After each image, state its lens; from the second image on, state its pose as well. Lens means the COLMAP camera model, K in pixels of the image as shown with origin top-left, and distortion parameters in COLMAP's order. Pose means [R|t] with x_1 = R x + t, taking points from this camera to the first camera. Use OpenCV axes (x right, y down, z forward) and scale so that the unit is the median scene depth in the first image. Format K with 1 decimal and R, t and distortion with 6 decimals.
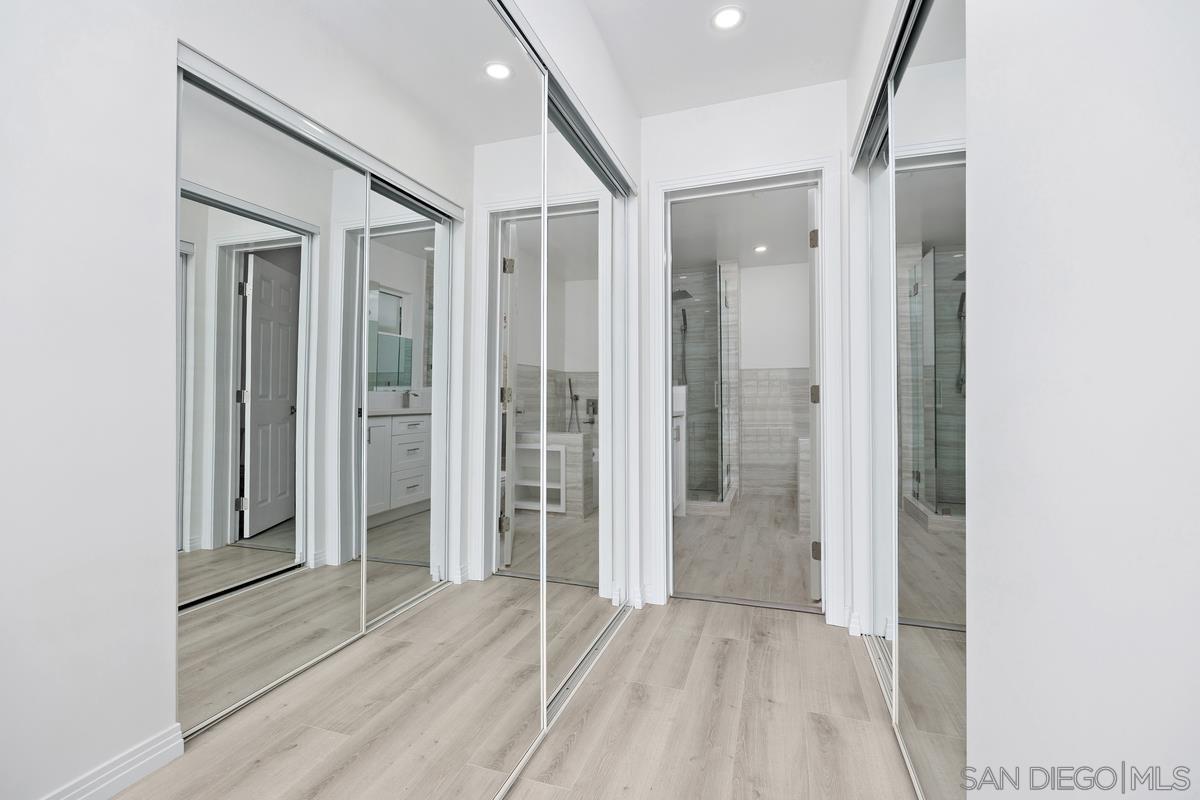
lens RADIAL K [[529.4, 0, 603.4], [0, 529.4, 392.4], [0, 0, 1]] dist [0.001435, -0.000996]
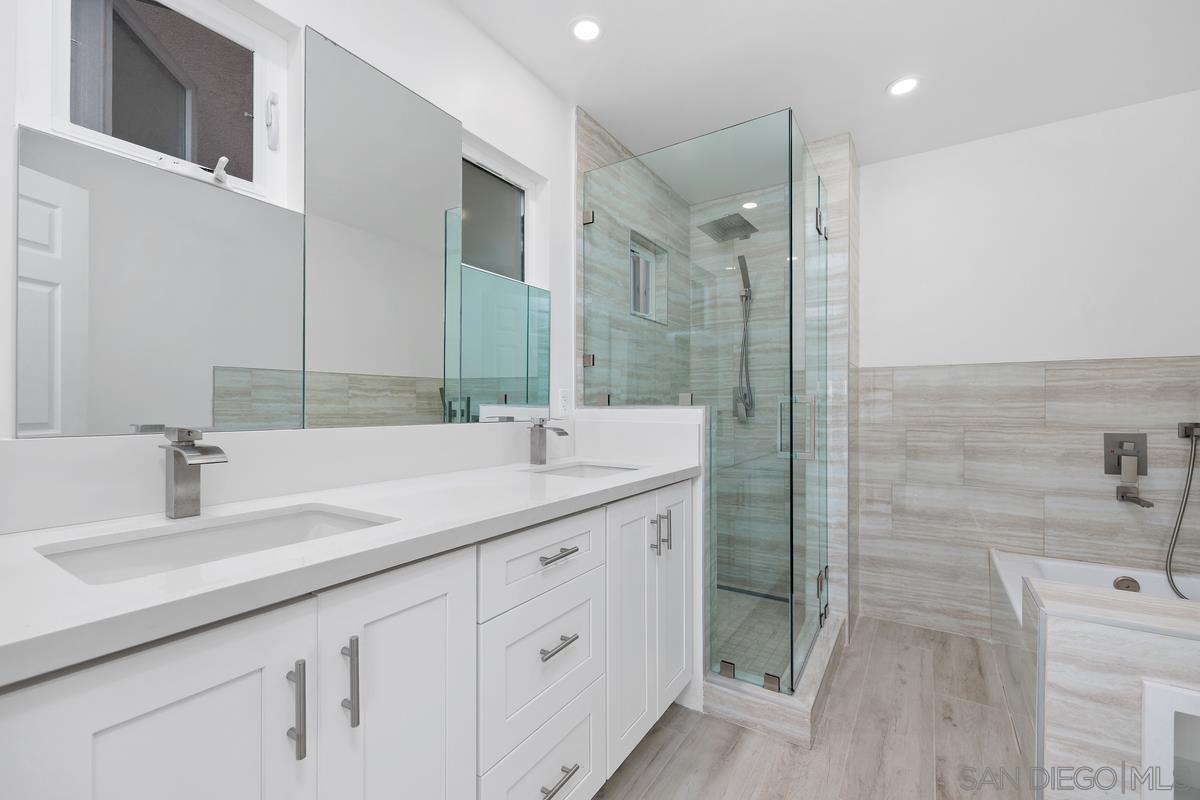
lens RADIAL K [[529.4, 0, 595.6], [0, 529.4, 407.4], [0, 0, 1]] dist [0.001435, -0.000996]
pose [[0.972198, 0.003291, -0.234135, 0.140298], [0.001437, 0.999799, 0.020022, -0.017044], [0.234154, -0.019802, 0.971998, 0.468907]]
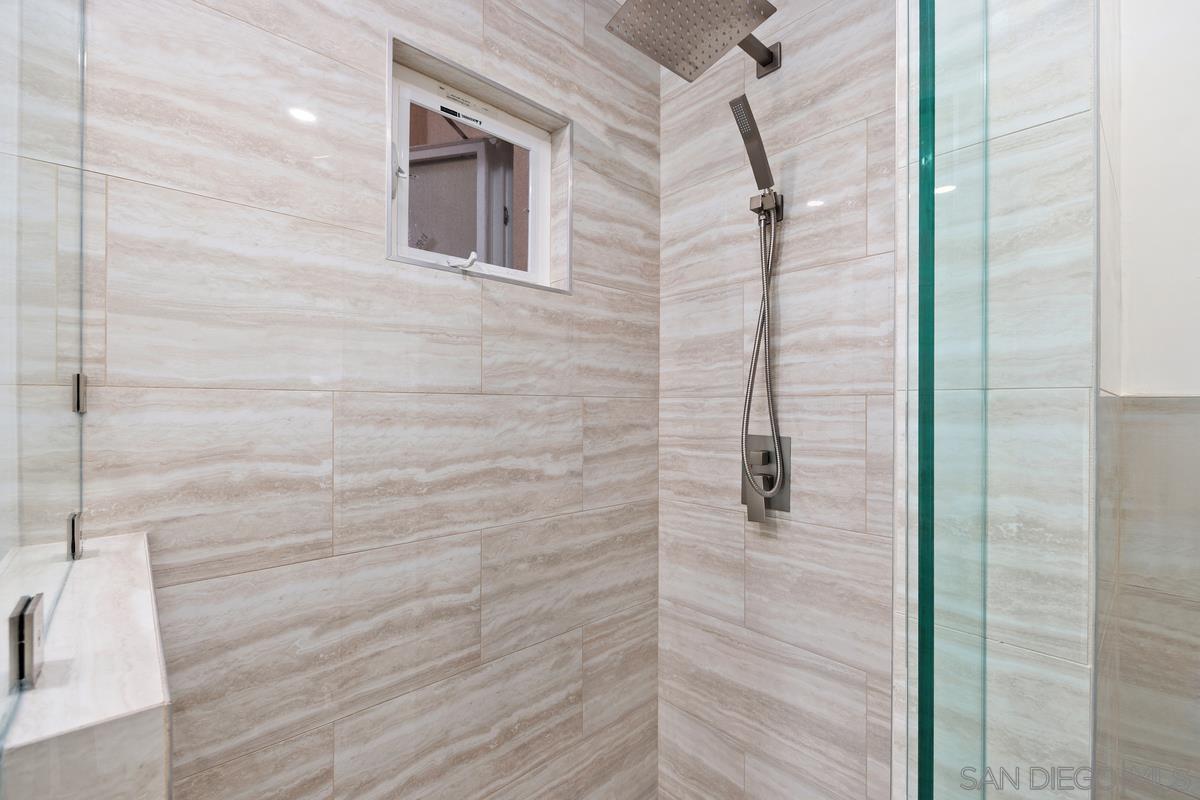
lens RADIAL K [[529.4, 0, 601.5], [0, 529.4, 406.6], [0, 0, 1]] dist [0.001435, -0.000996]
pose [[0.882251, 0.005338, -0.470748, 0.211439], [0.002526, 0.999868, 0.016072, -0.045360], [0.470772, -0.015368, 0.882121, 0.838976]]
